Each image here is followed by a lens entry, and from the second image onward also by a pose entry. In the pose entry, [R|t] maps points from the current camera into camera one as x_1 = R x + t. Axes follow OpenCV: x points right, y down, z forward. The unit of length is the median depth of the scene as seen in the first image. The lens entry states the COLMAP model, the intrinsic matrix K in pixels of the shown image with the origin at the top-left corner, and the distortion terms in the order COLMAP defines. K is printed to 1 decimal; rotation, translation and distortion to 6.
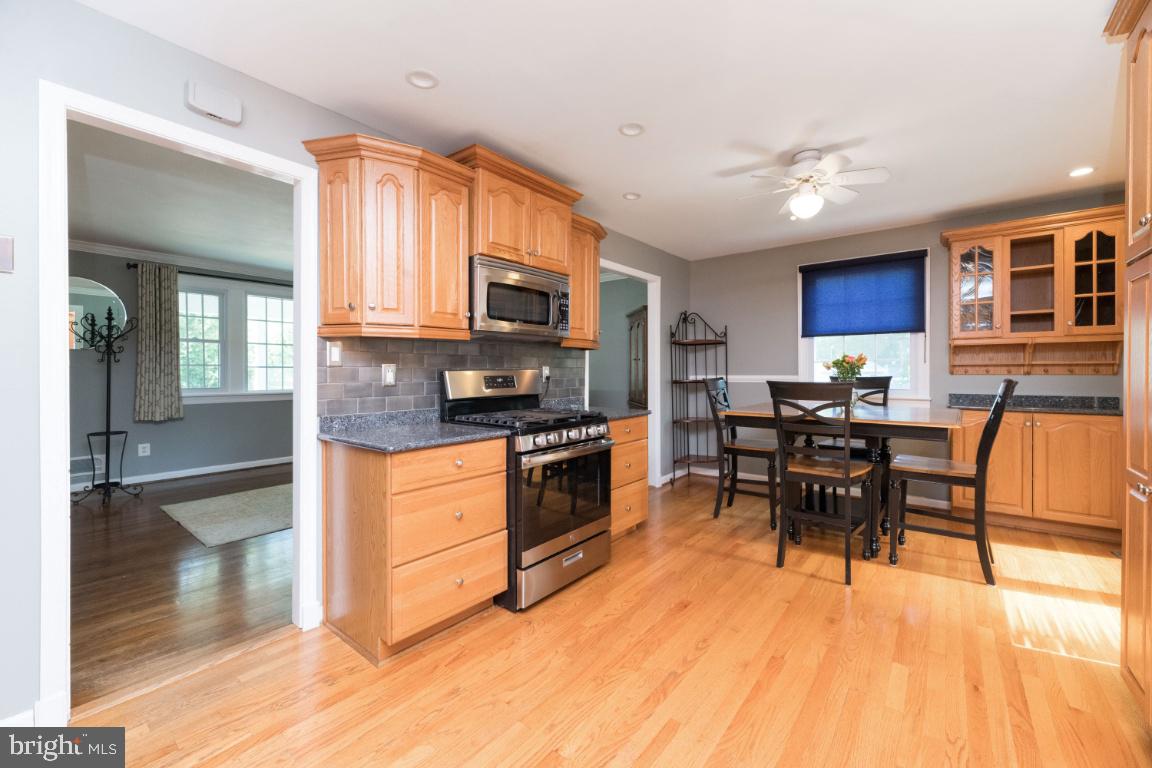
lens RADIAL K [[466.0, 0, 583.9], [0, 466.0, 379.7], [0, 0, 1]] dist [0.003930, -0.000175]
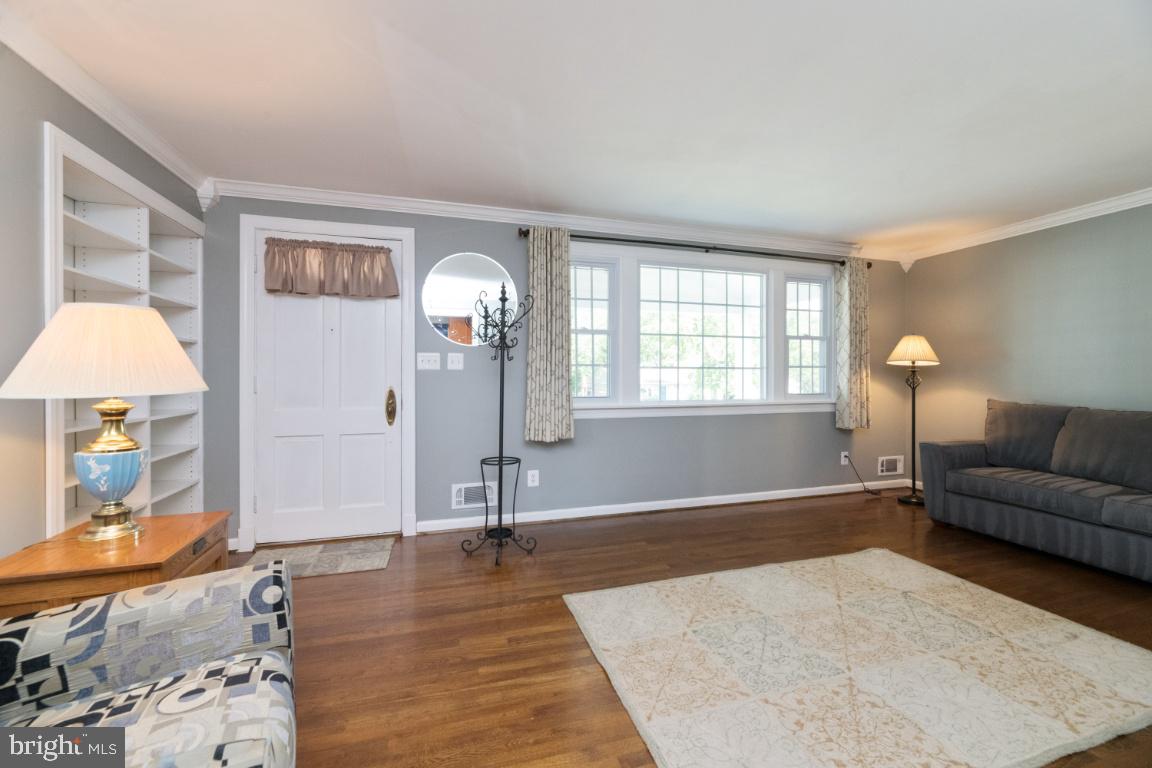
lens RADIAL K [[466.0, 0, 571.9], [0, 466.0, 382.8], [0, 0, 1]] dist [0.003930, -0.000175]
pose [[0.810601, -0.002093, -0.585595, -0.457103], [-0.002456, 0.999973, -0.006974, 0.000966], [0.585594, 0.007091, 0.810574, 0.433431]]
